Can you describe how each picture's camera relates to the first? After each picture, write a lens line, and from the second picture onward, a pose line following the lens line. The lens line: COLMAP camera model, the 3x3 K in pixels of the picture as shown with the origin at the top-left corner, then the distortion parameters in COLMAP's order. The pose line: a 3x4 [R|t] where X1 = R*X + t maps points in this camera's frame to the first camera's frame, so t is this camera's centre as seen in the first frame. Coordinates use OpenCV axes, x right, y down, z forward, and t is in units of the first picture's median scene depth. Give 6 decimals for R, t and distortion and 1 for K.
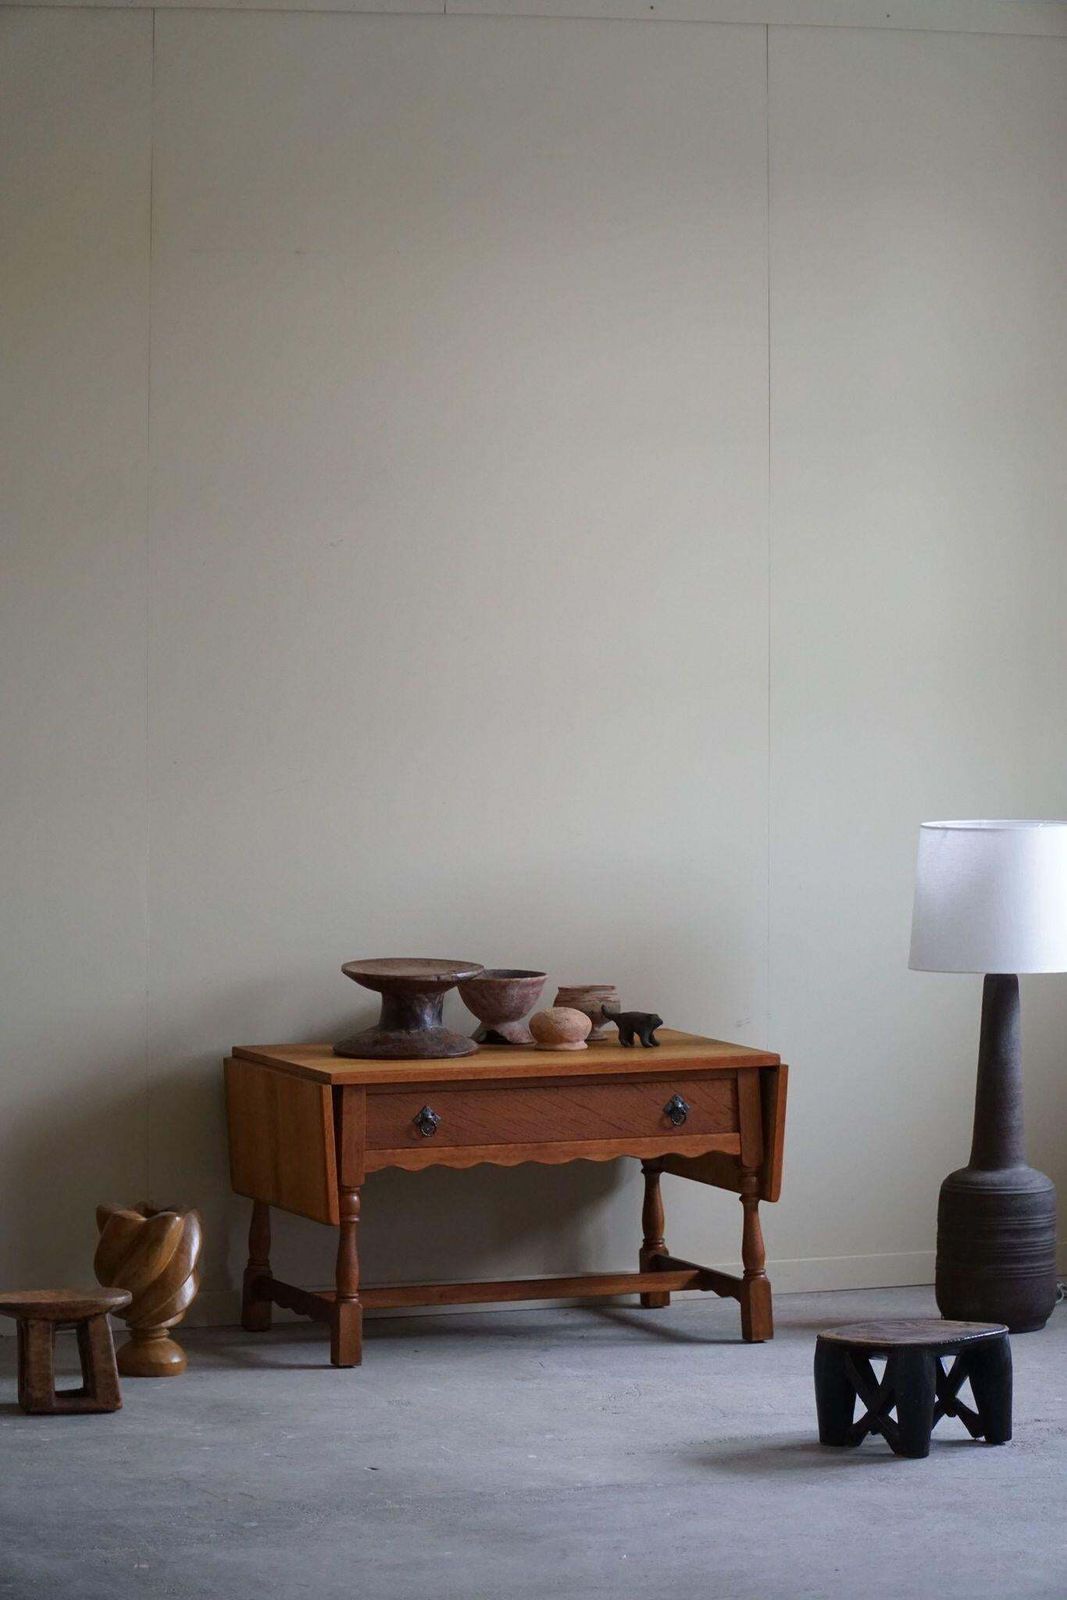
lens RADIAL K [[6139.3, 0, 533.5], [0, 6139.3, 800.0], [0, 0, 1]] dist [-0.224446, 1.181247]
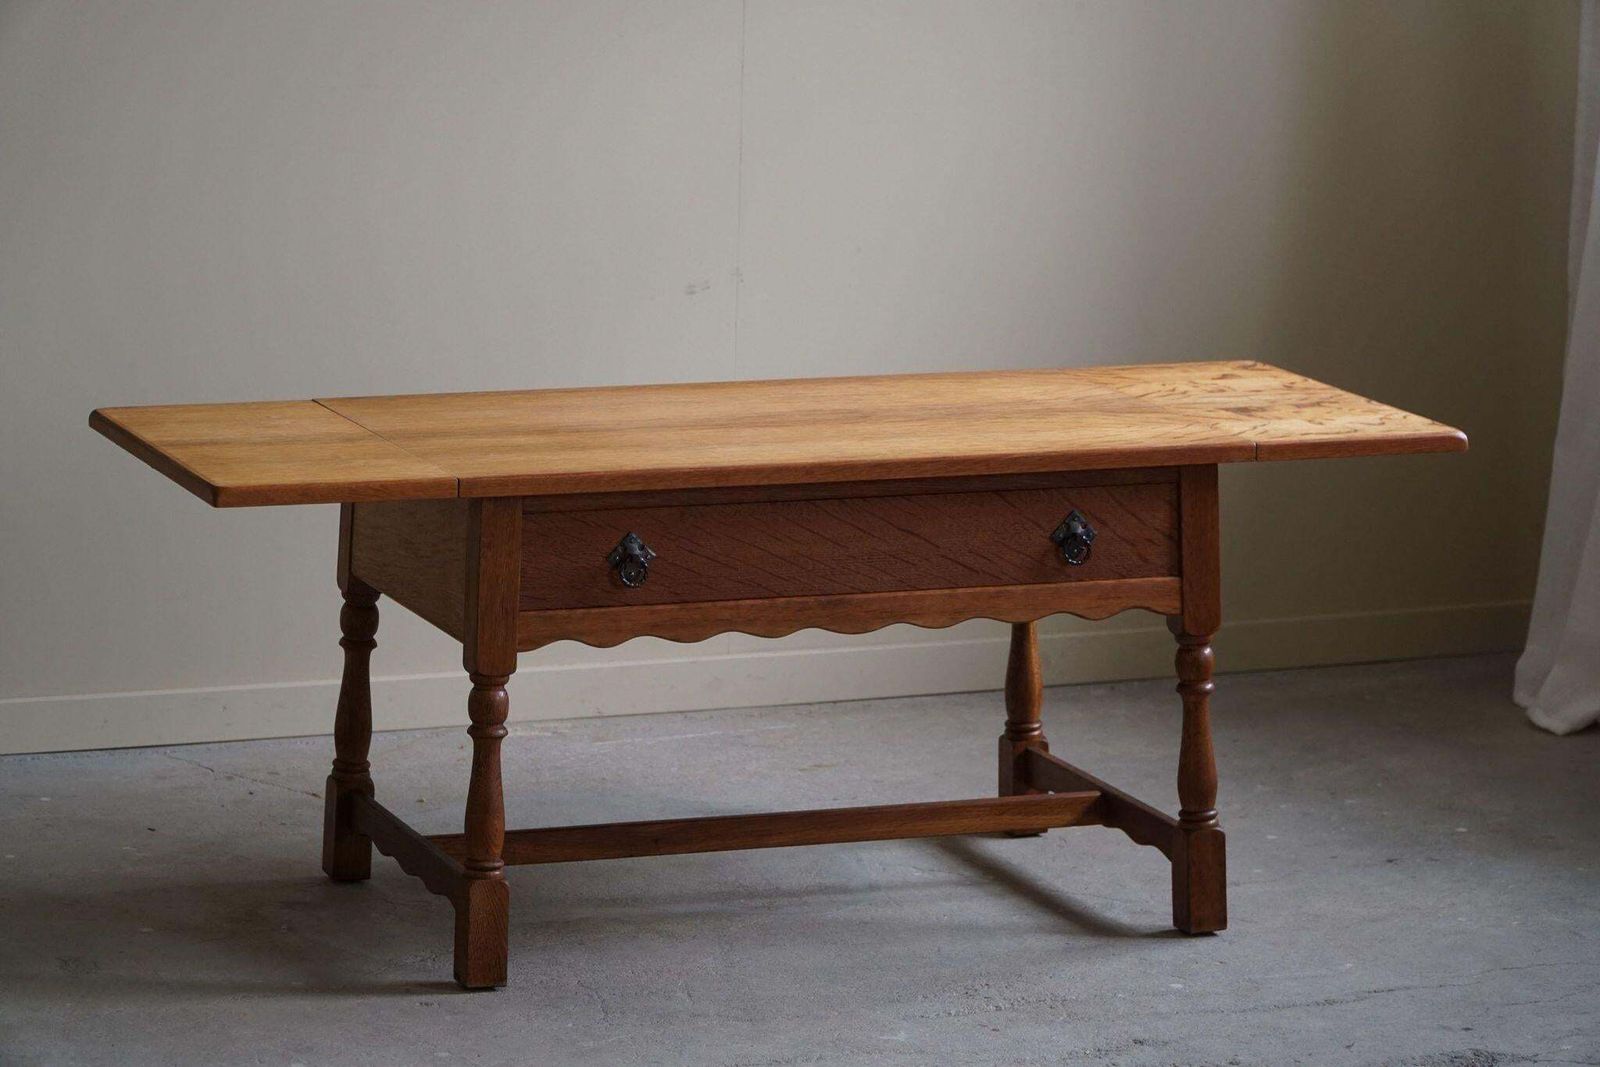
lens RADIAL K [[5955.6, 0, 800.0], [0, 5955.6, 533.5], [0, 0, 1]] dist [-0.473375, 1.505992]
pose [[0.999630, 0.025014, -0.010724, 0.003861], [-0.023462, 0.991722, 0.126242, -0.019141], [0.013793, -0.125944, 0.991941, 0.450936]]
